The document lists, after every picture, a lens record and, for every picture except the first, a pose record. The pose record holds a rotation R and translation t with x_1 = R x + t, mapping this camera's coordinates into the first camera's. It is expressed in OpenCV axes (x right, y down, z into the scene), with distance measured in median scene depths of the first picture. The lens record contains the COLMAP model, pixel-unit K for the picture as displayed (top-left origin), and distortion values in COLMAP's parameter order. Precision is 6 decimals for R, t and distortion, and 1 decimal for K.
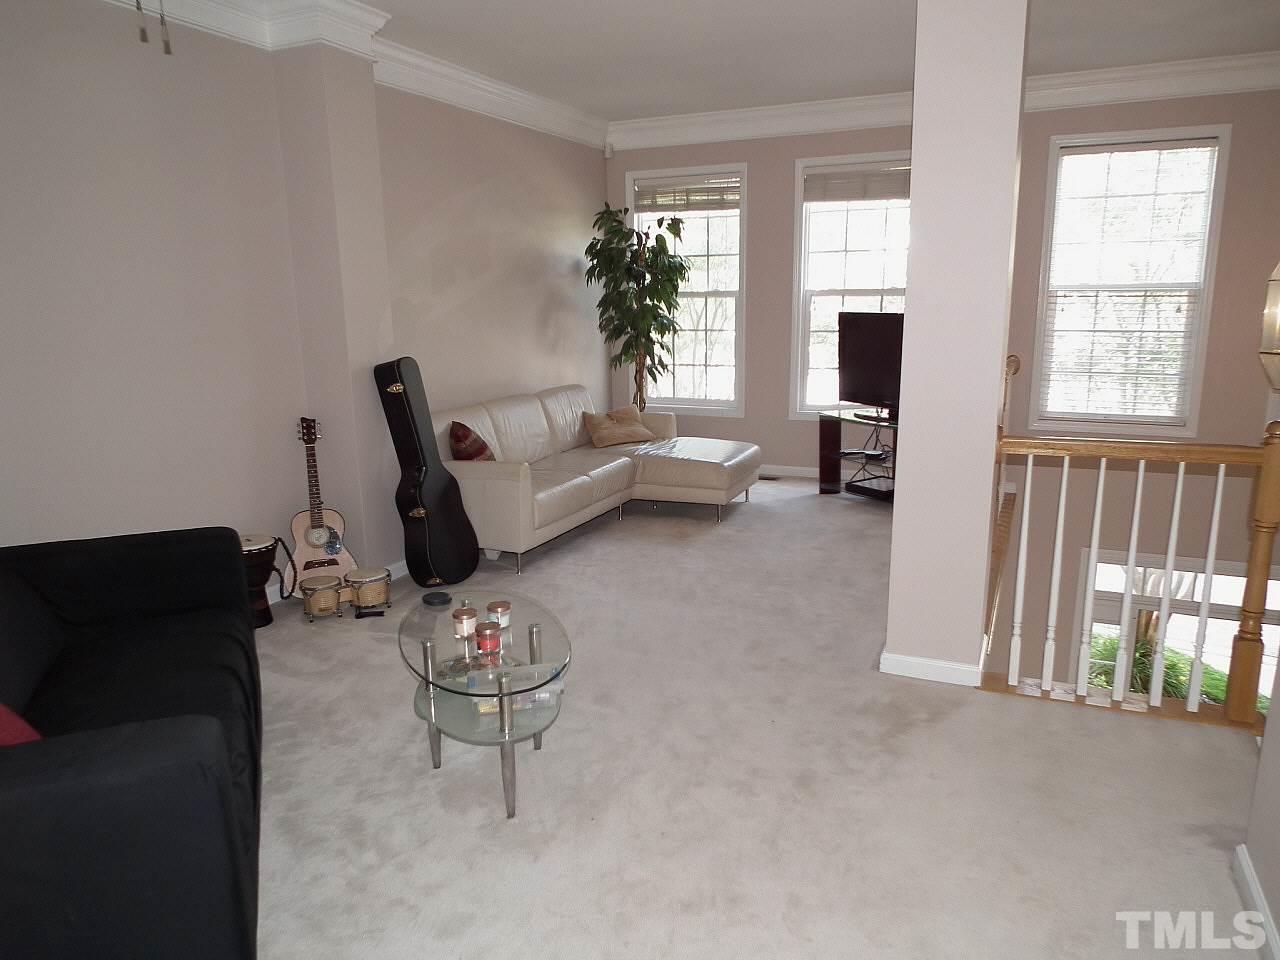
lens RADIAL K [[884.0, 0, 643.8], [0, 884.0, 494.7], [0, 0, 1]] dist [0.004813, -0.000812]
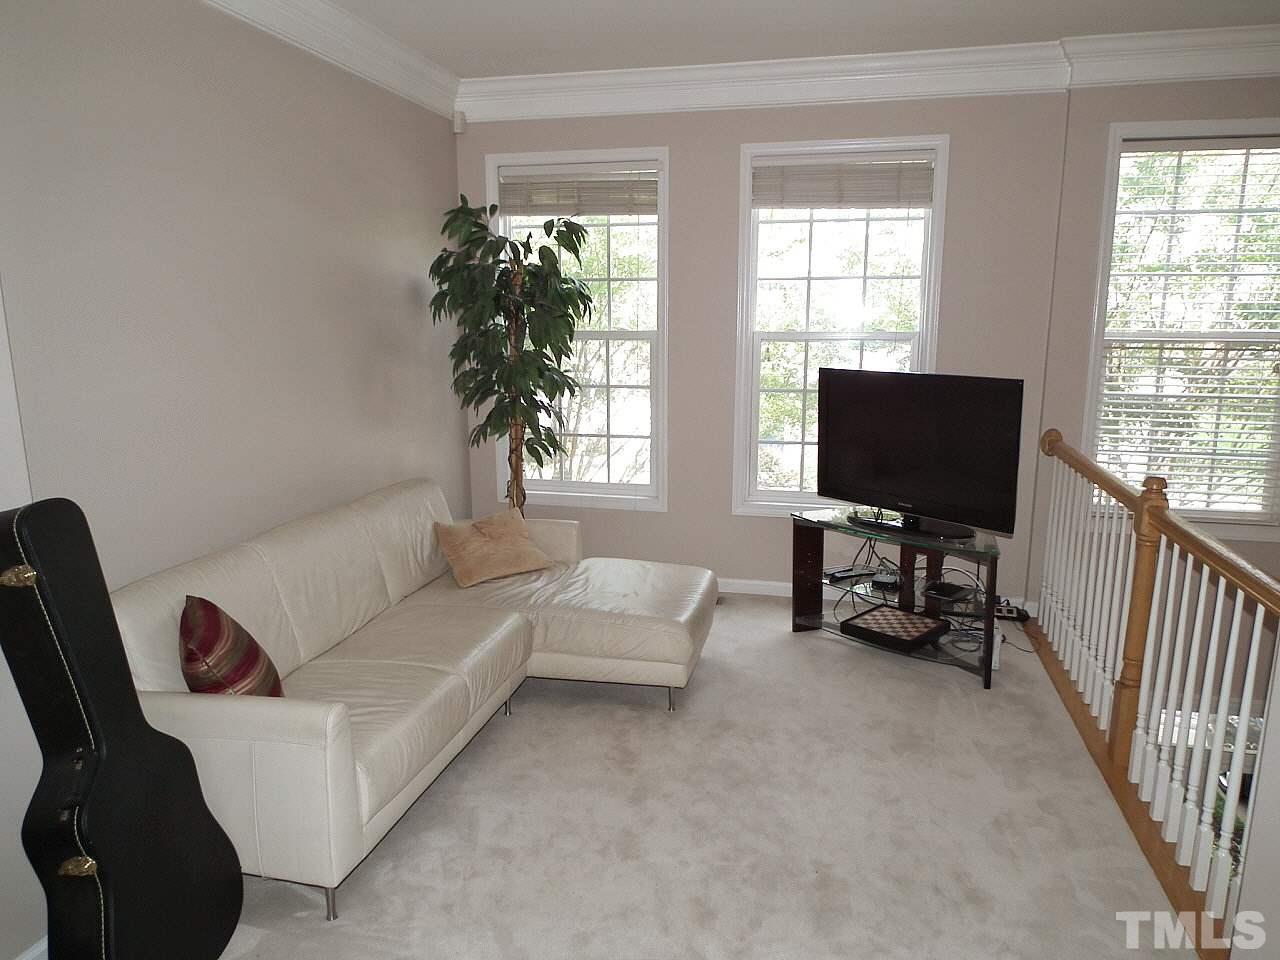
lens RADIAL K [[884.0, 0, 643.8], [0, 884.0, 494.7], [0, 0, 1]] dist [0.004813, -0.000812]
pose [[0.980425, -0.025673, 0.195212, -0.043546], [0.030217, 0.999336, -0.020334, -0.093789], [-0.194561, 0.025835, 0.980550, 0.343108]]
